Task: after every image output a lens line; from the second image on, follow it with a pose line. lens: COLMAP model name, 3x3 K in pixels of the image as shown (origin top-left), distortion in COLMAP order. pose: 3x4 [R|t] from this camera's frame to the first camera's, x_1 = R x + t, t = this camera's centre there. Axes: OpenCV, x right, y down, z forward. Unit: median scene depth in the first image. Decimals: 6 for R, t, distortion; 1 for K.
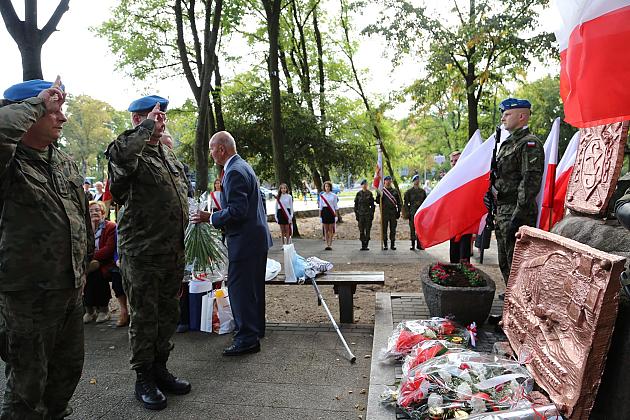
lens RADIAL K [[429.9, 0, 300.6], [0, 429.9, 201.9], [0, 0, 1]] dist [-0.069095, 0.026677]
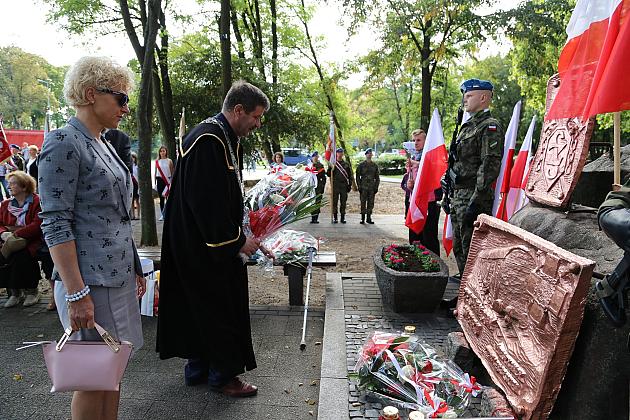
lens RADIAL K [[429.9, 0, 301.6], [0, 429.9, 201.5], [0, 0, 1]] dist [-0.069095, 0.026677]
pose [[0.992612, 0.016961, 0.120138, -0.000851], [-0.025961, 0.996939, 0.073752, -0.012681], [-0.118520, -0.076326, 0.990014, 0.032211]]
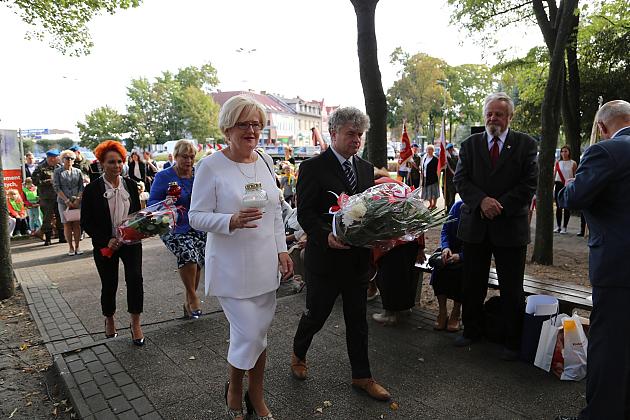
lens RADIAL K [[429.9, 0, 311.1], [0, 429.9, 211.5], [0, 0, 1]] dist [-0.069095, 0.026677]
pose [[0.757012, 0.114334, -0.643320, -0.048510], [-0.034440, 0.990185, 0.135453, -0.028778], [0.652493, -0.080383, 0.753519, 0.114062]]
